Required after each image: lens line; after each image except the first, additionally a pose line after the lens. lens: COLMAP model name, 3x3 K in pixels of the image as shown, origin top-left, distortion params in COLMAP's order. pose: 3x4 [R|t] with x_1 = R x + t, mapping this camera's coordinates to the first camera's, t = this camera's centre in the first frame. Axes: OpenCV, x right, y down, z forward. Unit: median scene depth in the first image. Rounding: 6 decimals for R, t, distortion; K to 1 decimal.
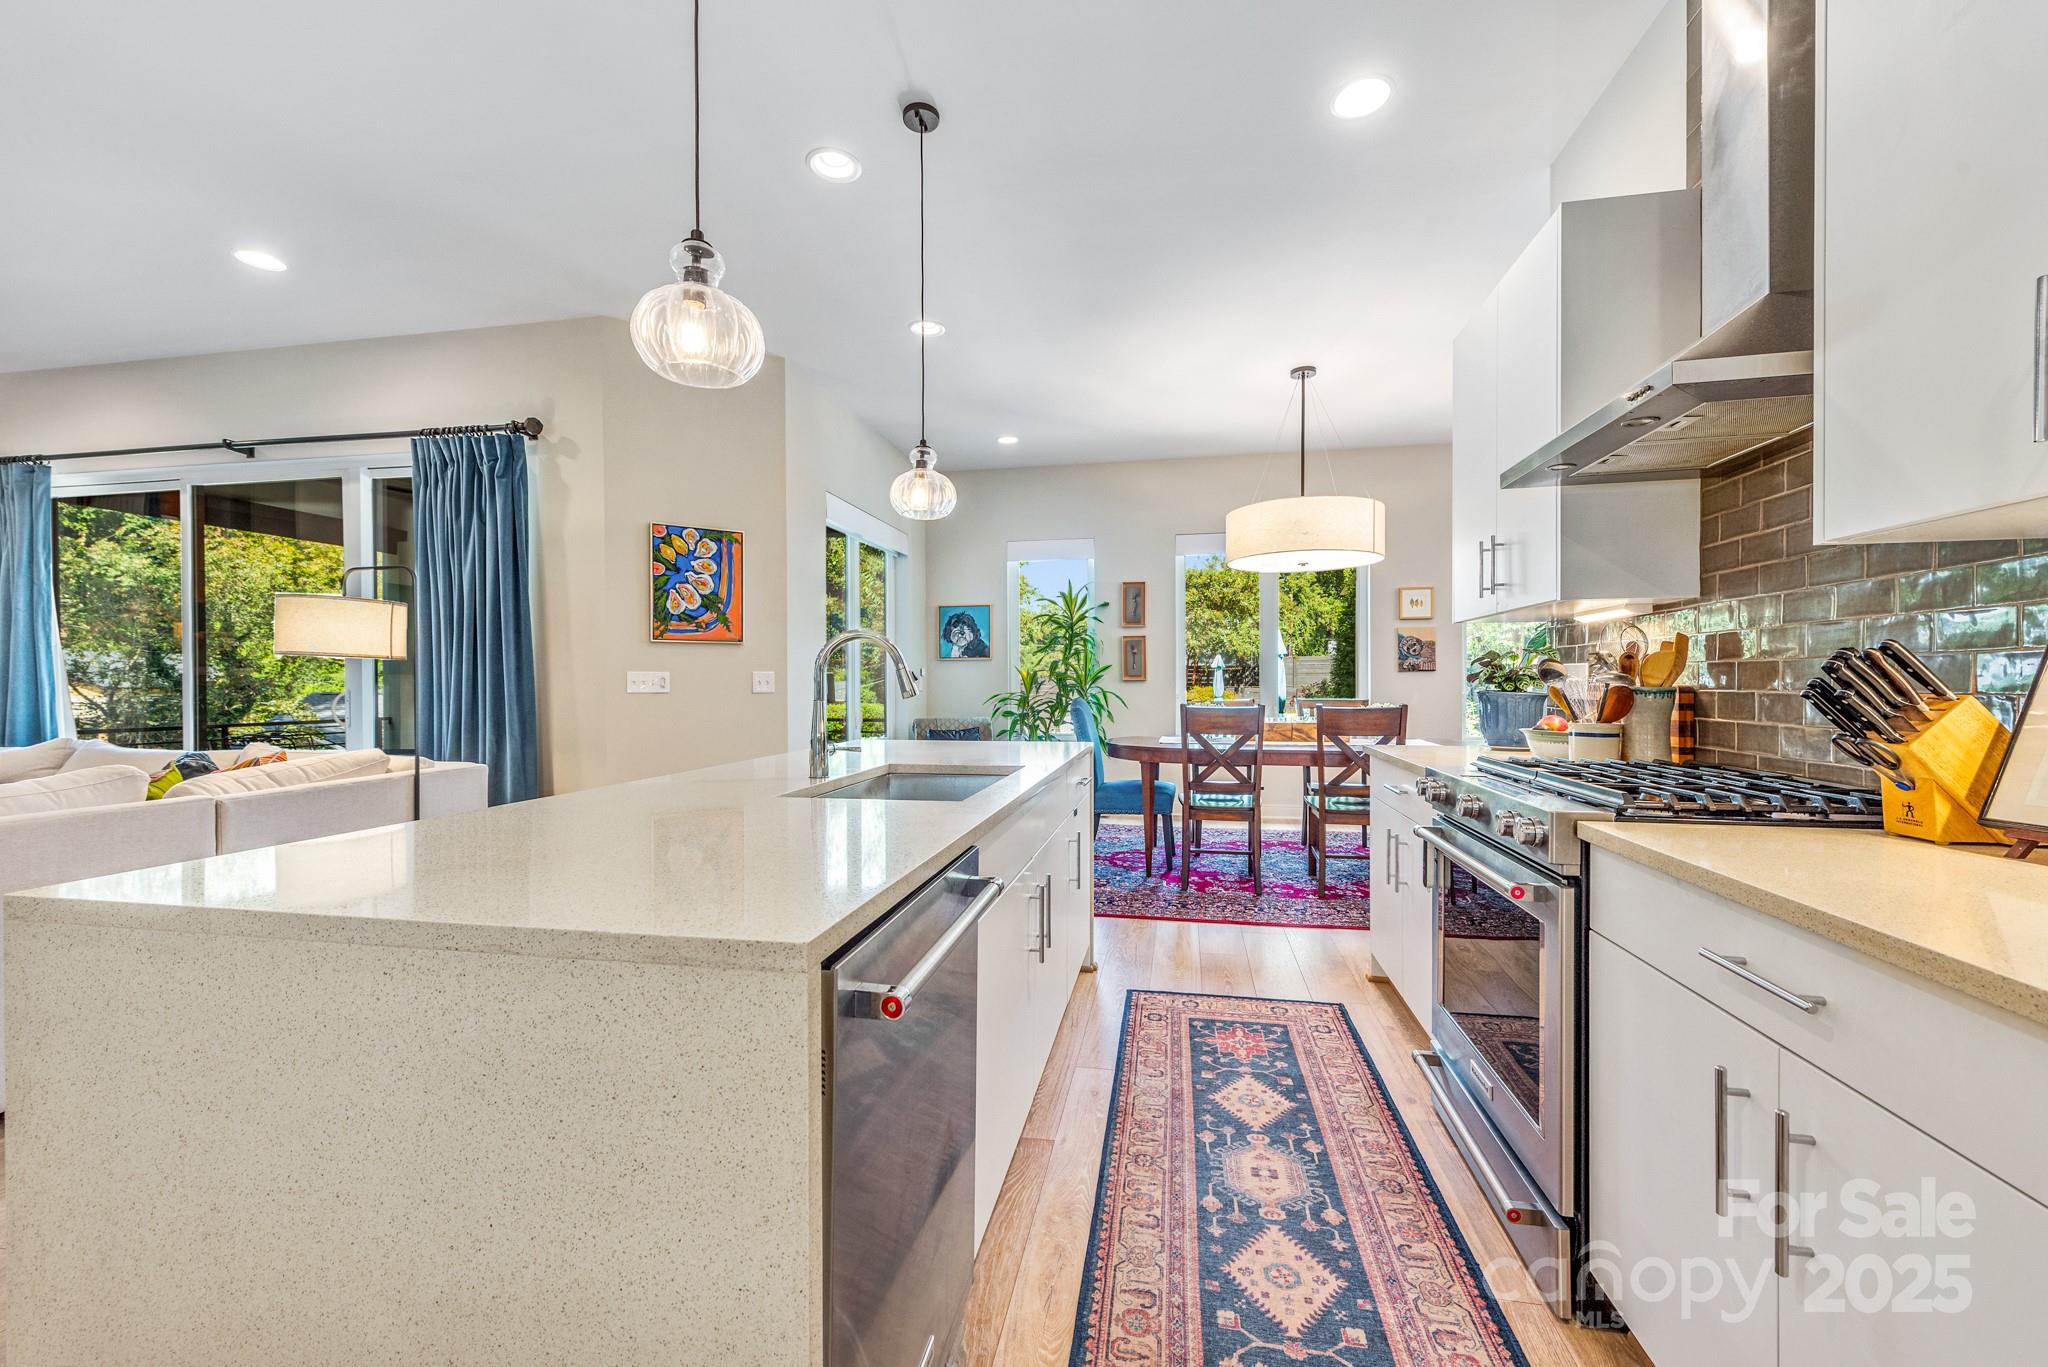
lens RADIAL K [[798.7, 0, 1031.7], [0, 798.7, 688.4], [0, 0, 1]] dist [0.011361, -0.000485]
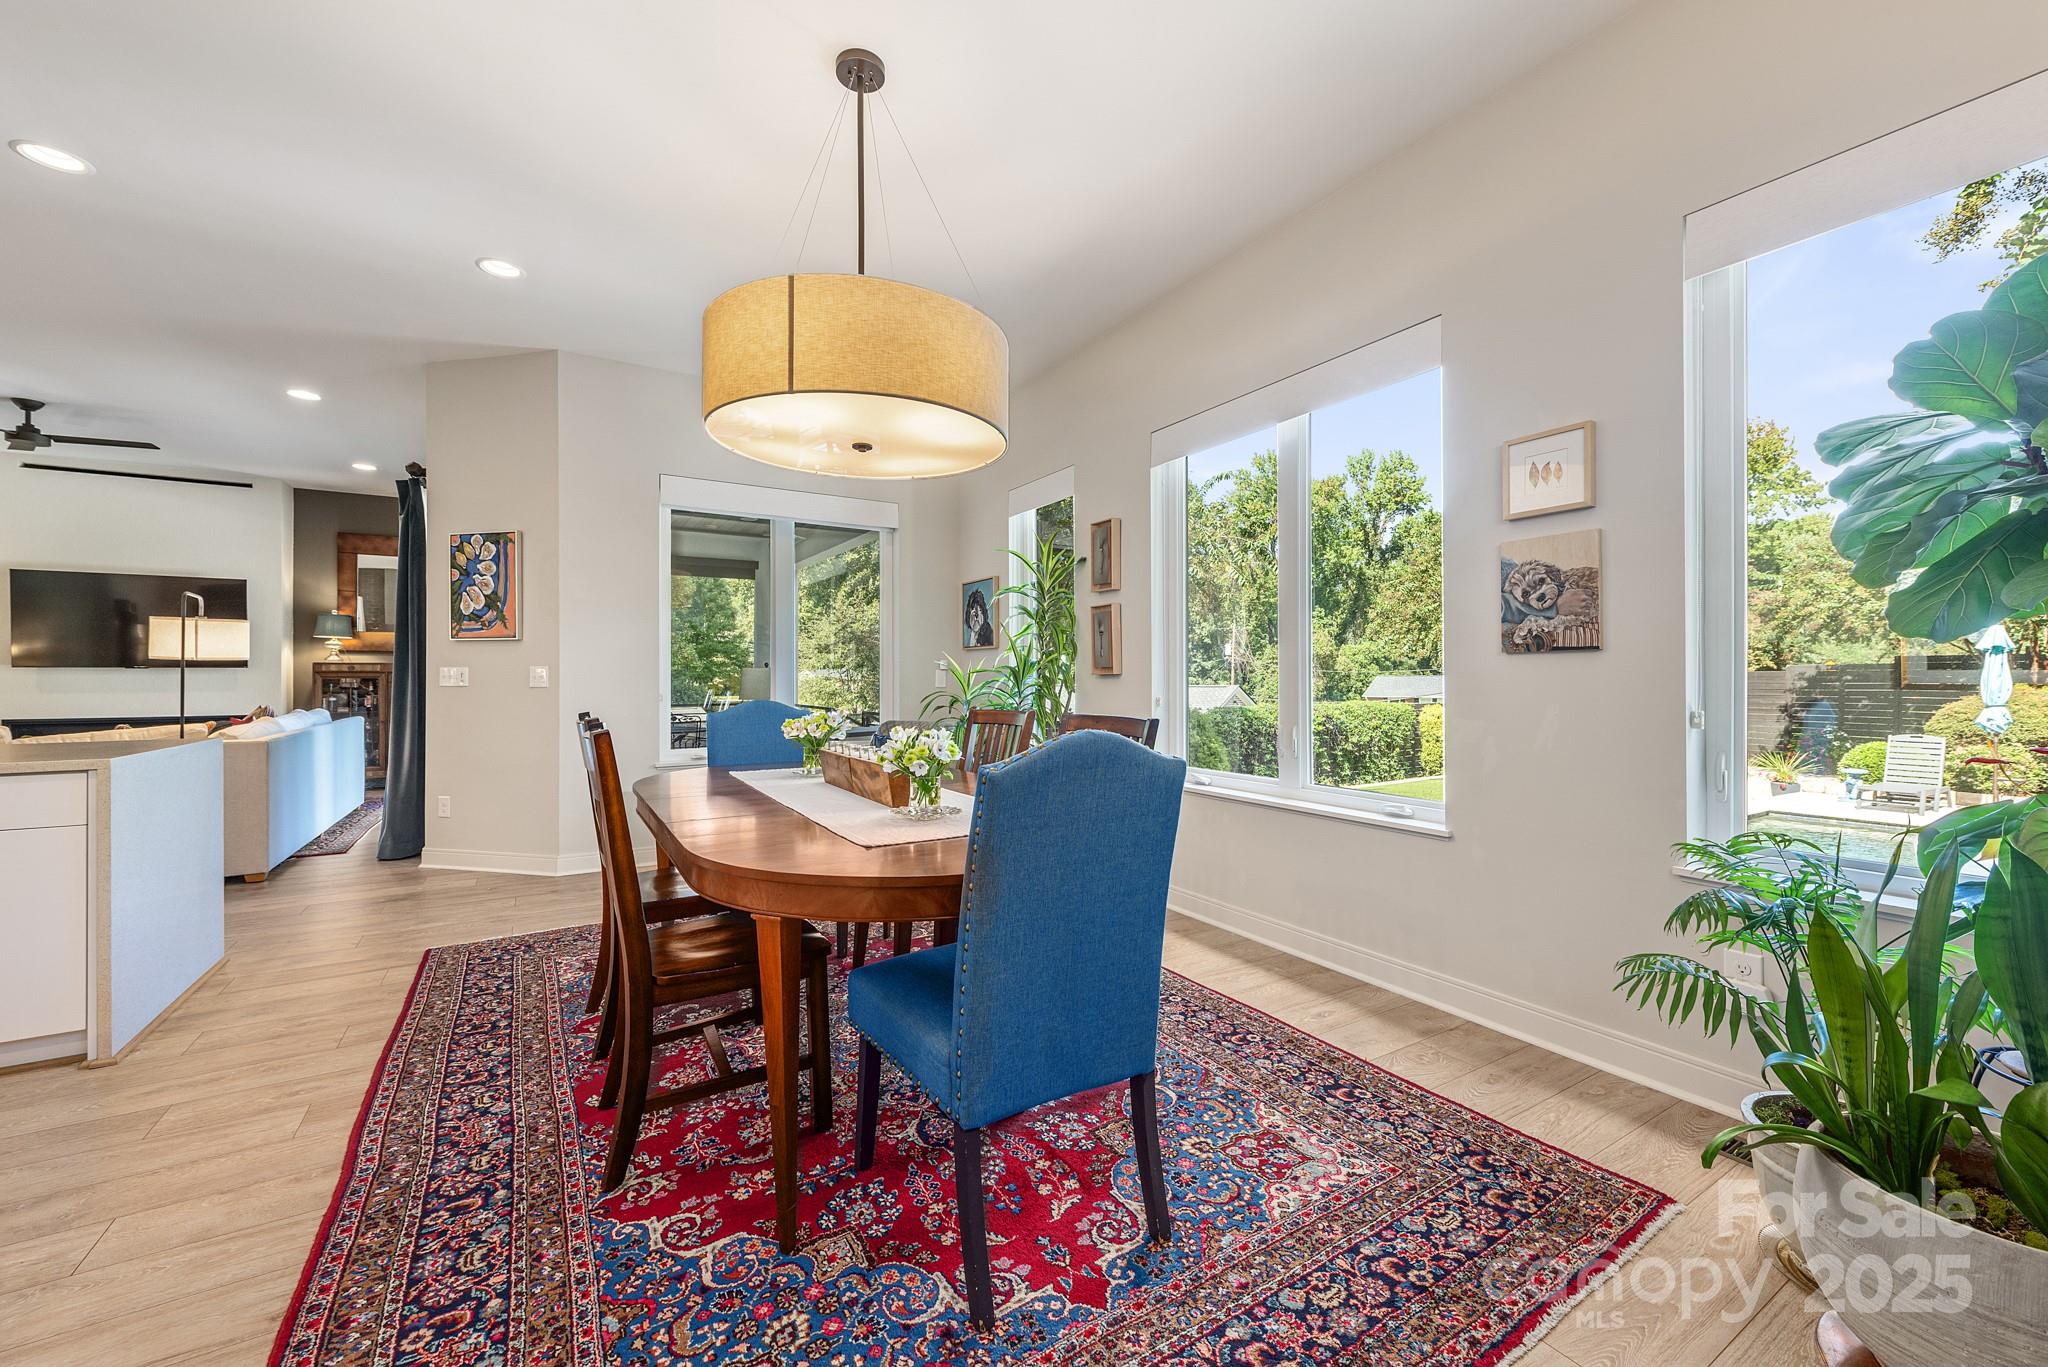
lens RADIAL K [[798.7, 0, 1030.3], [0, 798.7, 676.9], [0, 0, 1]] dist [0.011361, -0.000485]
pose [[0.673461, 0.002069, -0.739220, 0.831866], [-0.007546, 0.999963, -0.004076, -0.008026], [0.739185, 0.008323, 0.673451, 0.776737]]
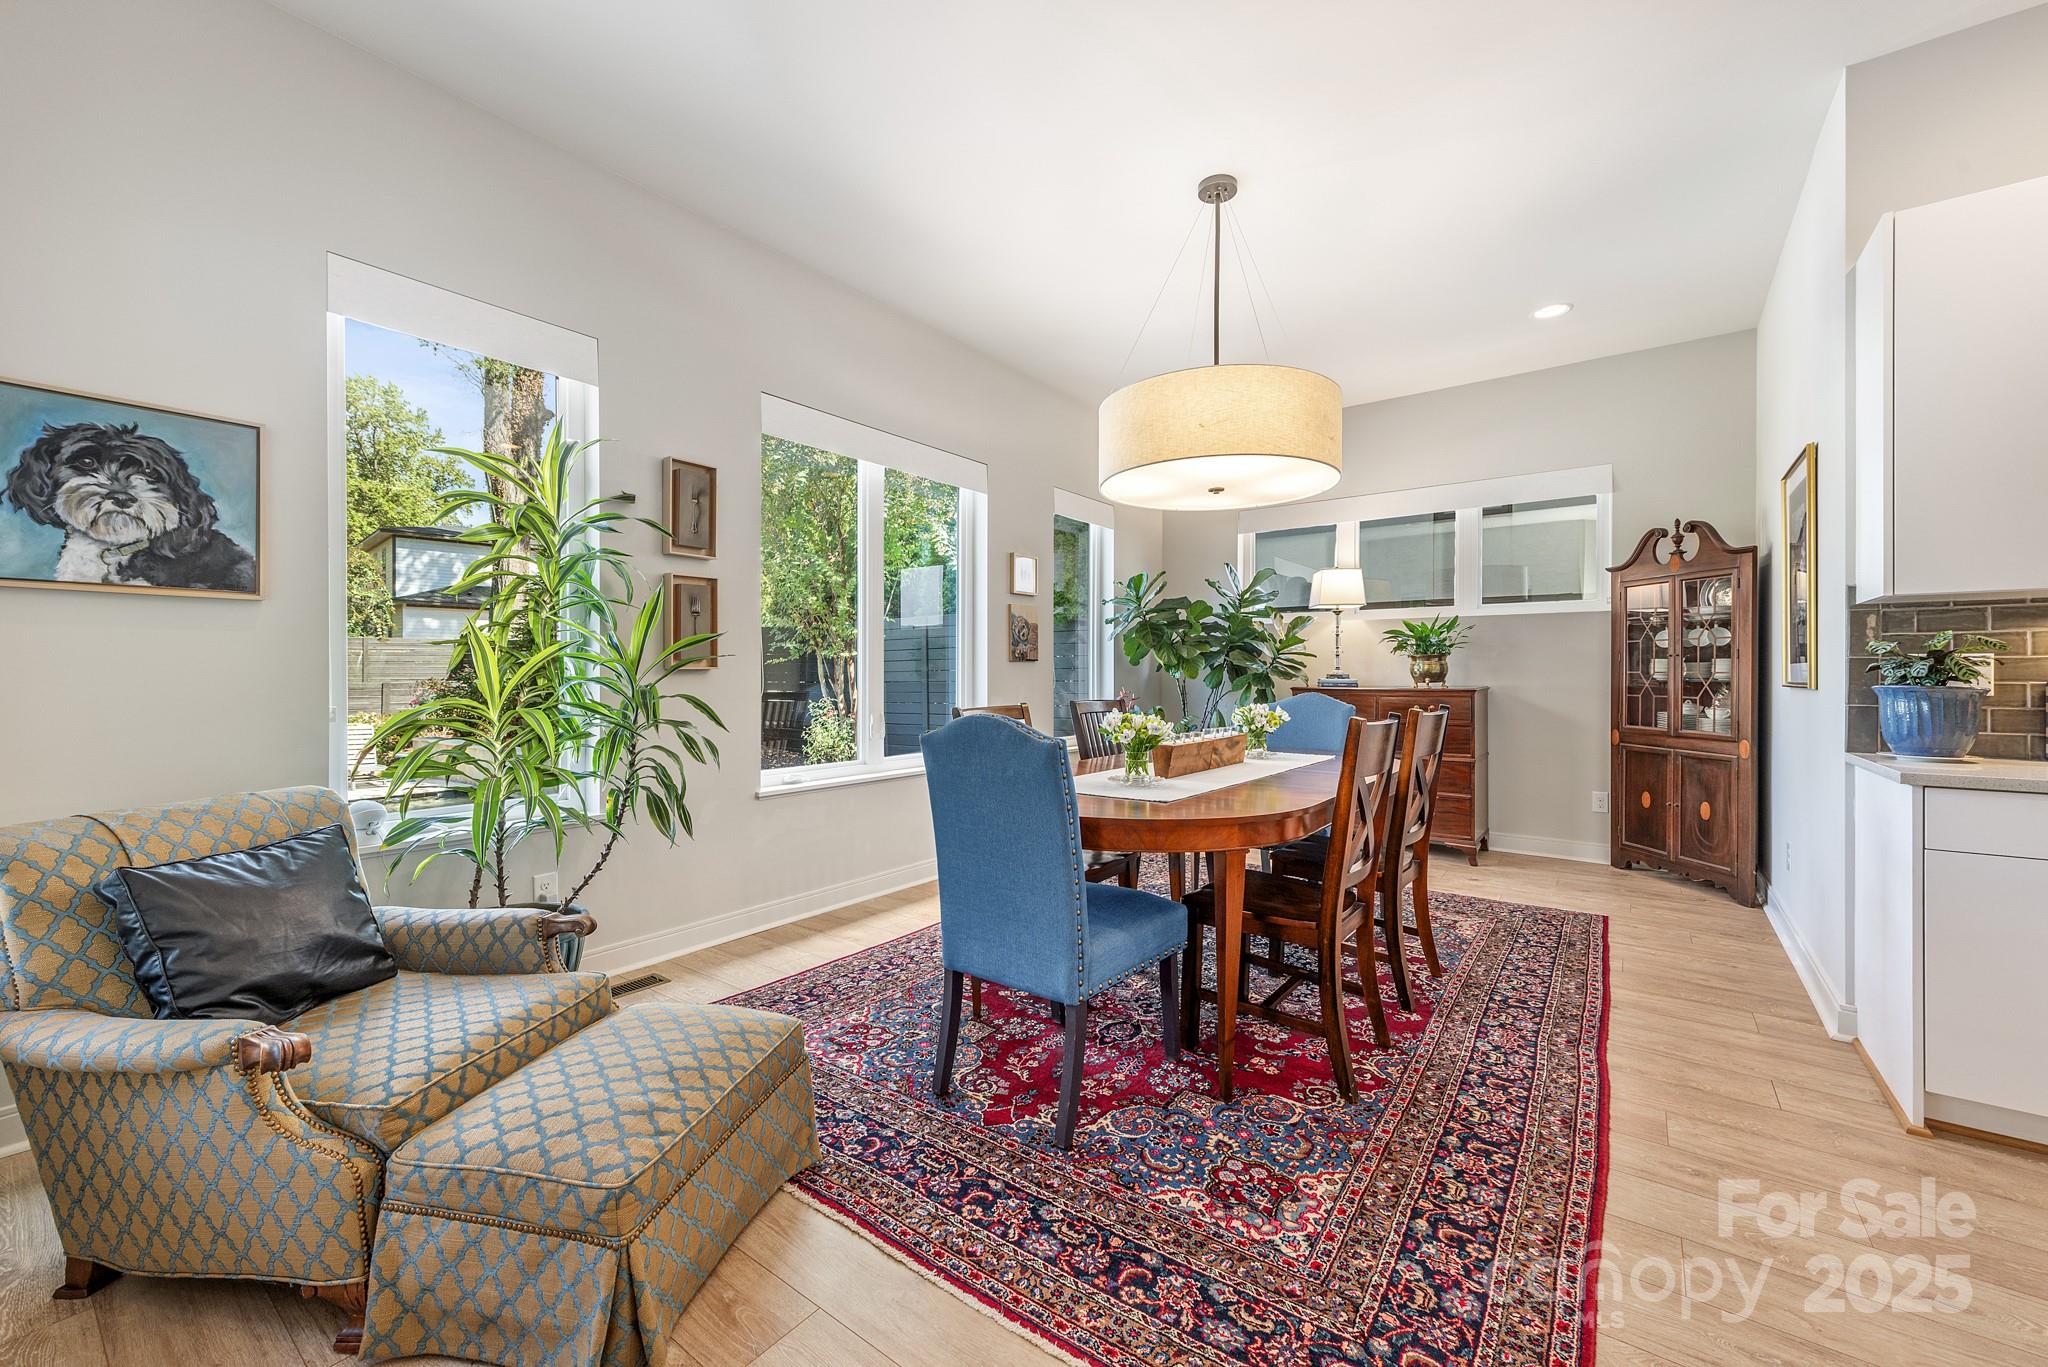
lens RADIAL K [[798.7, 0, 1034.9], [0, 798.7, 675.9], [0, 0, 1]] dist [0.011361, -0.000485]
pose [[0.438738, 0.001542, 0.898614, -0.314043], [0.005197, 0.999977, -0.004254, -0.004646], [-0.898600, 0.006537, 0.438720, 0.896364]]
